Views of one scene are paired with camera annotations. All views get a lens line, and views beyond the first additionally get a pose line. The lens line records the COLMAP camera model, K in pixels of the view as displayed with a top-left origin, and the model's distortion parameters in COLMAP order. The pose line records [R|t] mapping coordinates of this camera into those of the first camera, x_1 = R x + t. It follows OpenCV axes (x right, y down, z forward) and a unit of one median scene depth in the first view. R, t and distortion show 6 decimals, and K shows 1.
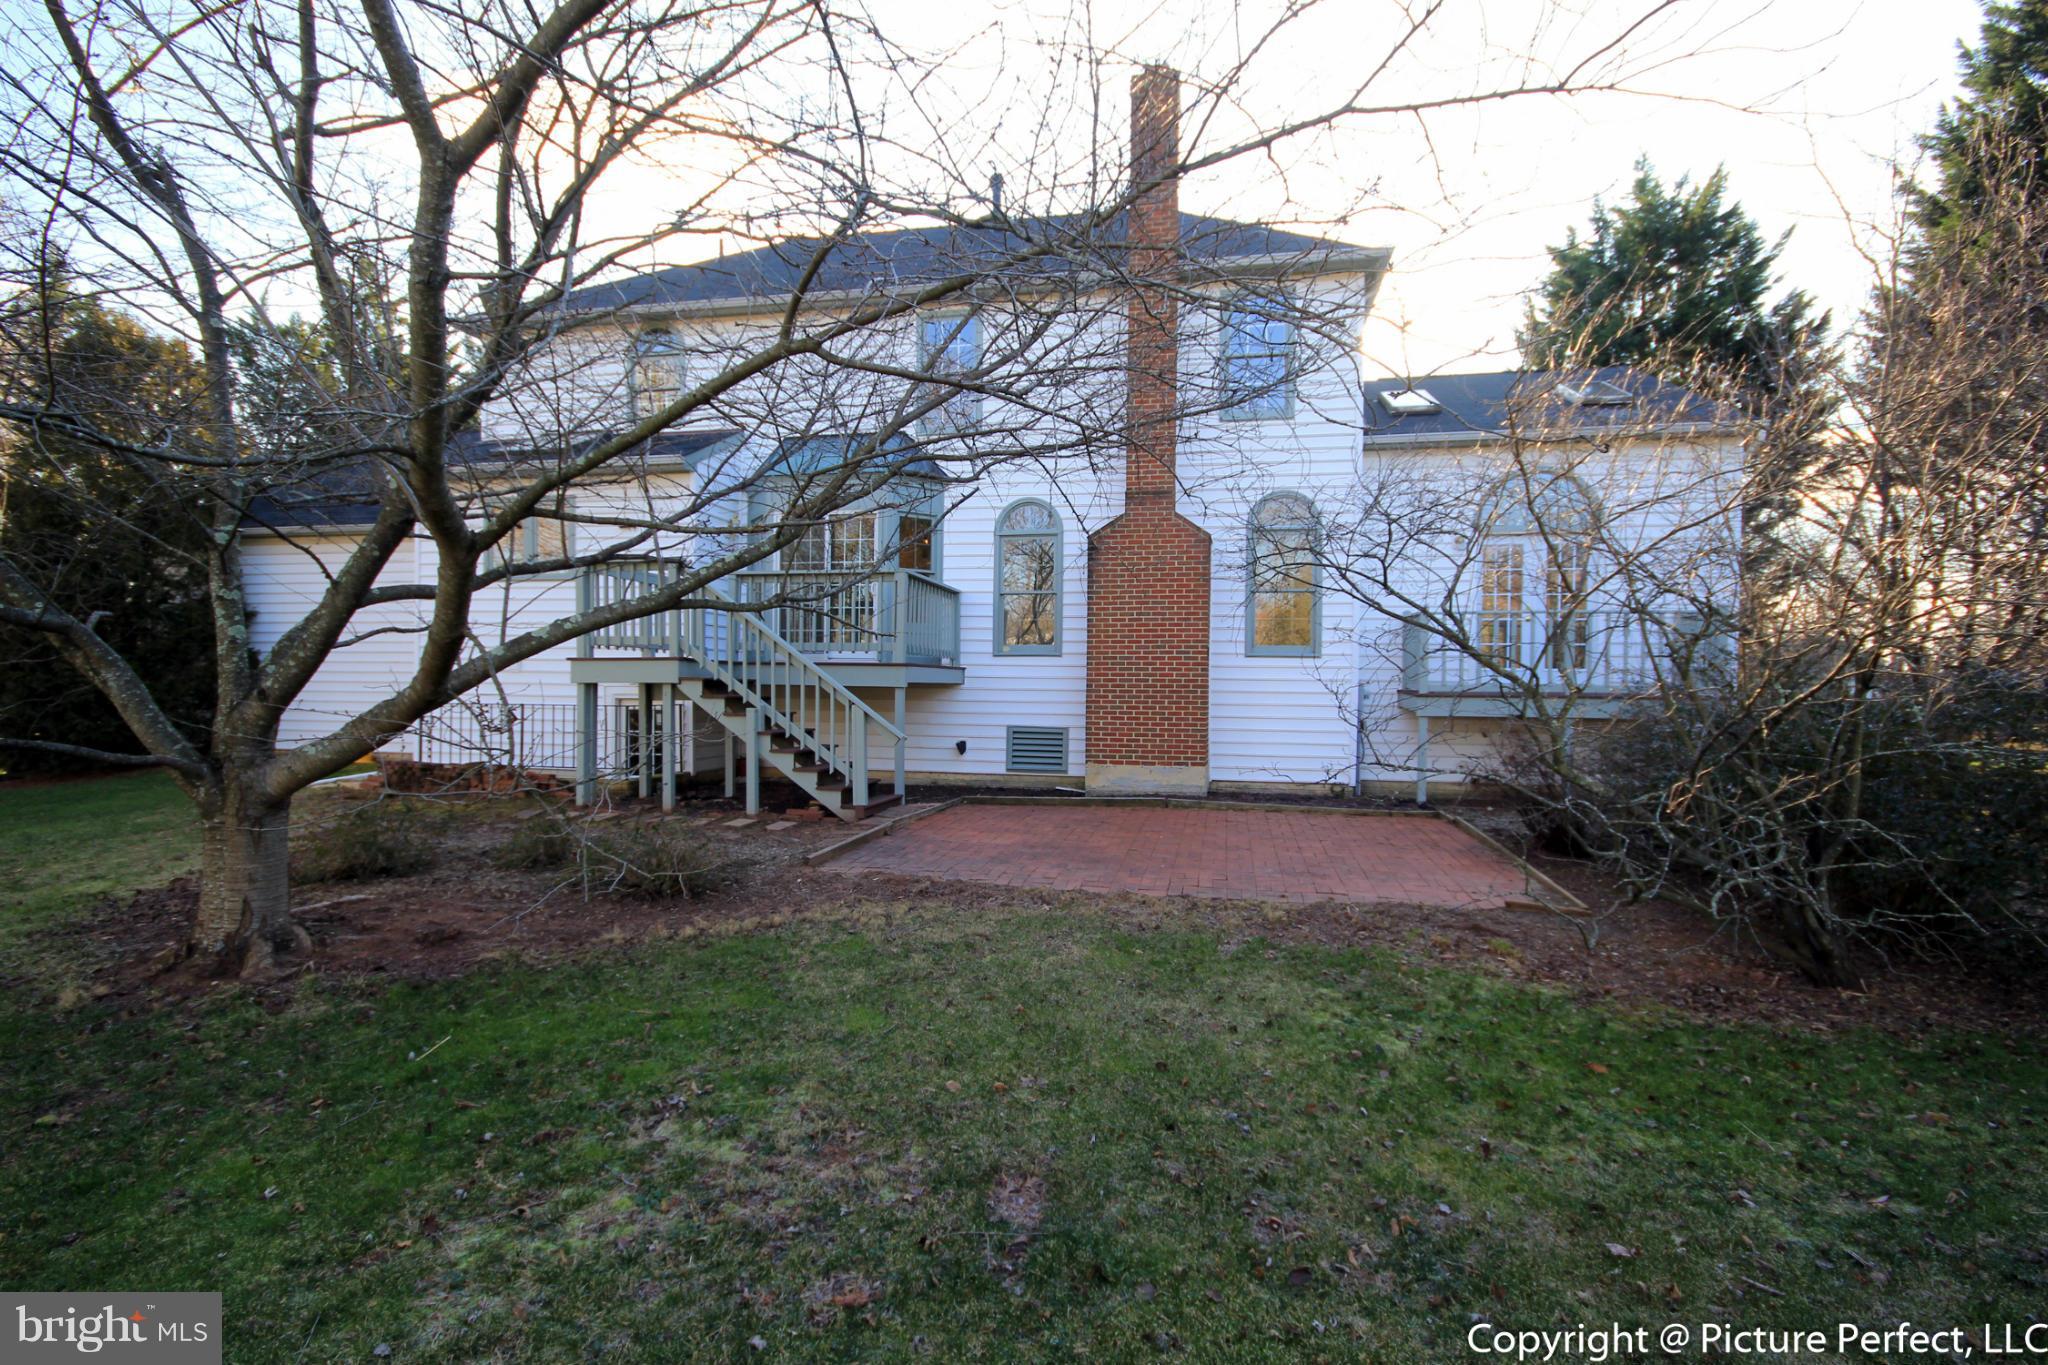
lens RADIAL K [[1031.3, 0, 1014.1], [0, 1031.3, 673.6], [0, 0, 1]] dist [0.000840, 0.000020]
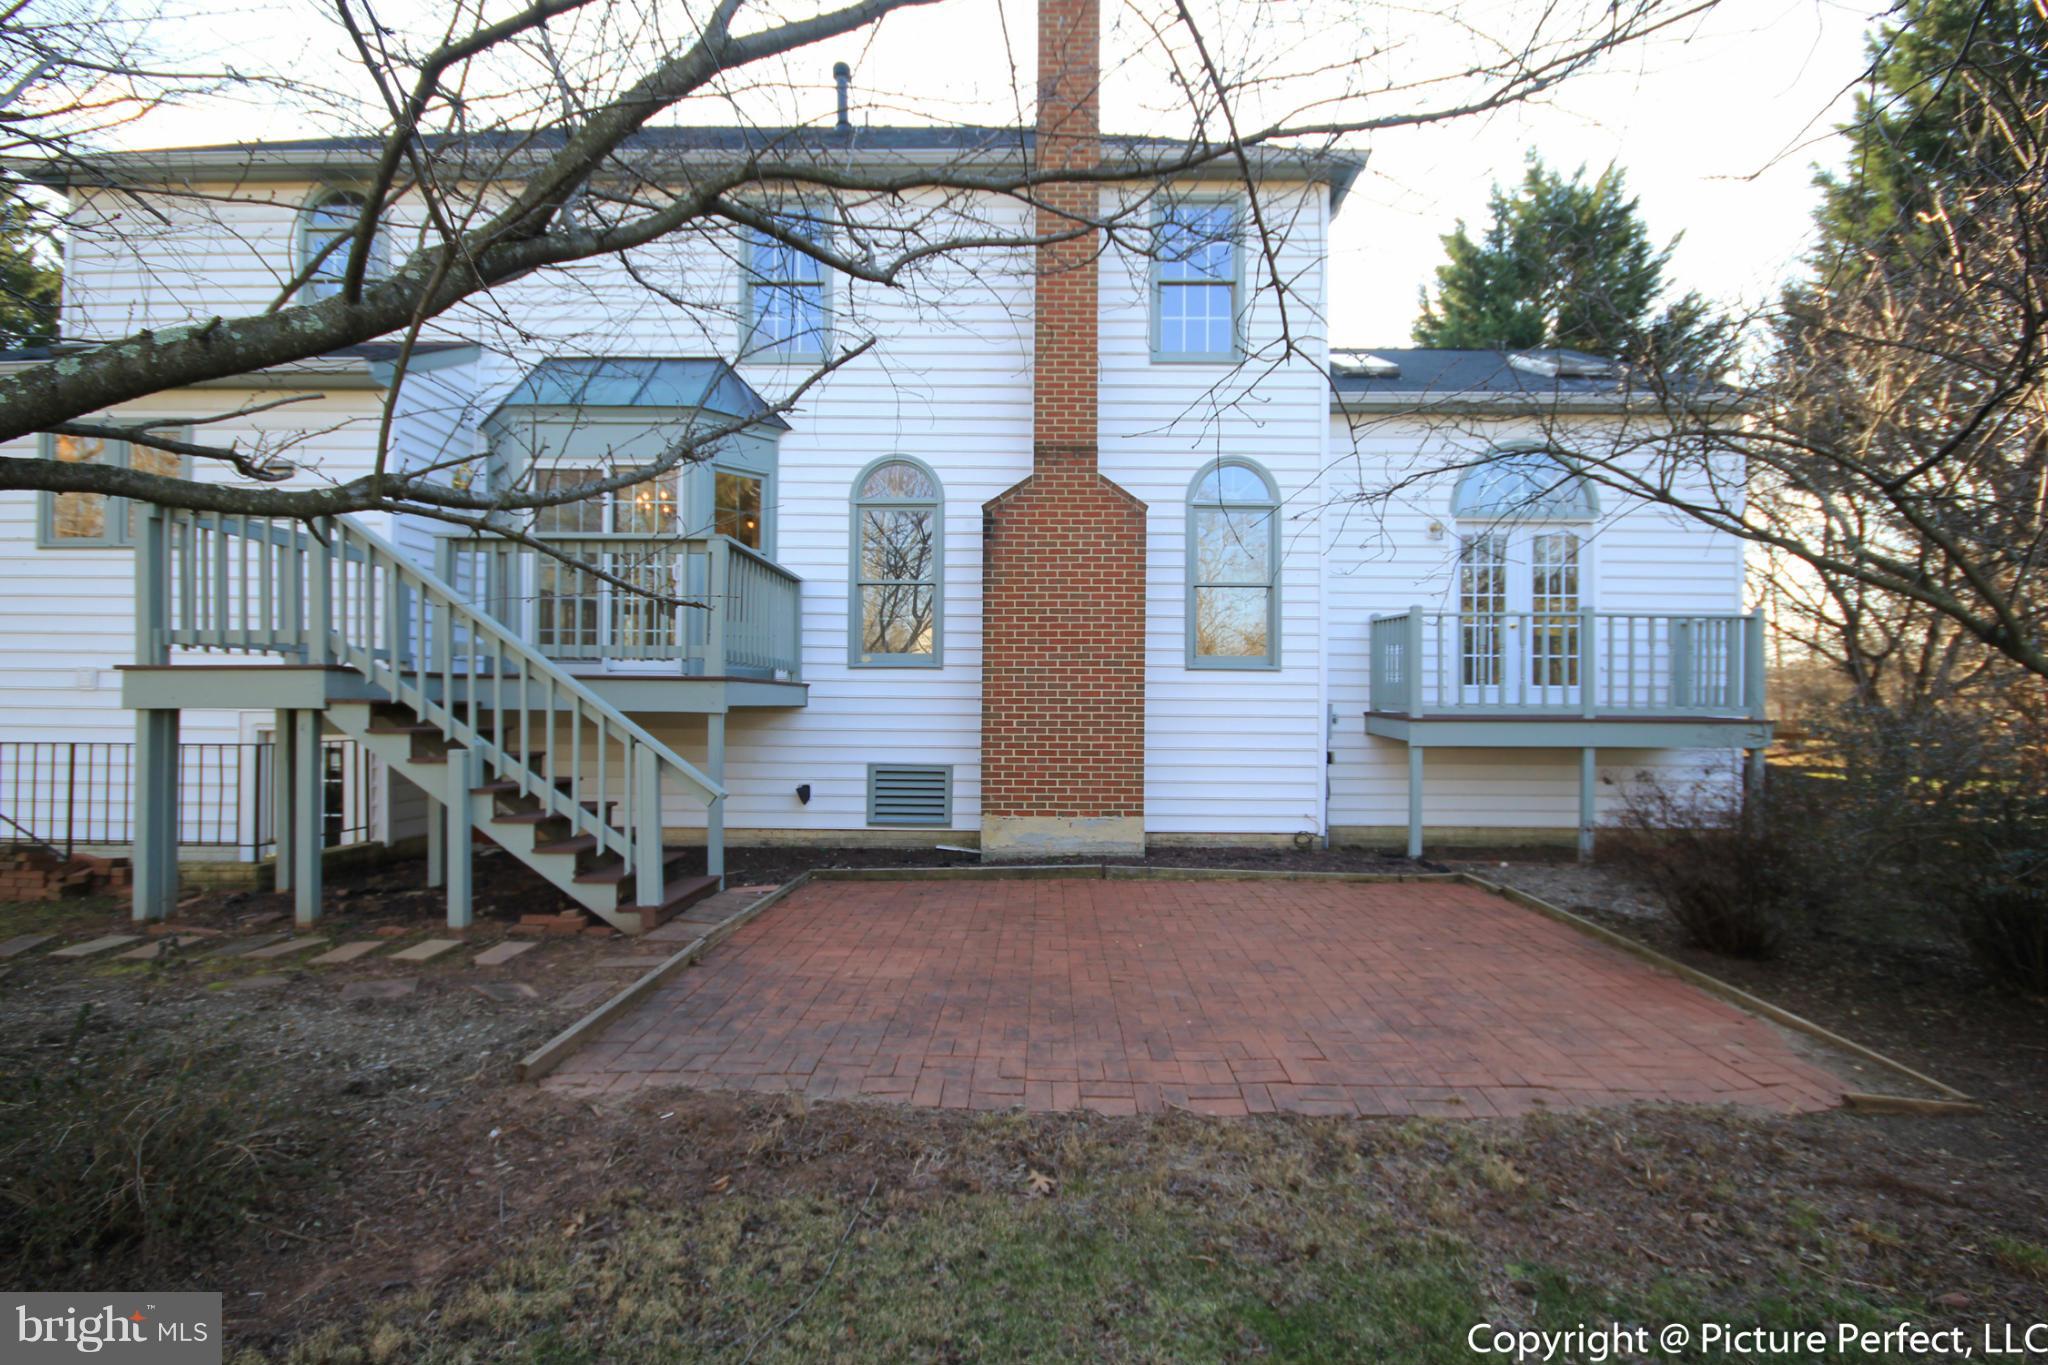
lens RADIAL K [[997.5, 0, 1040.7], [0, 997.5, 691.9], [0, 0, 1]] dist [-0.003804, -0.001506]
pose [[0.978657, 0.000240, 0.205499, -0.035009], [-0.000188, 1.000000, -0.000271, 0.000069], [-0.205499, 0.000227, 0.978657, 0.303646]]
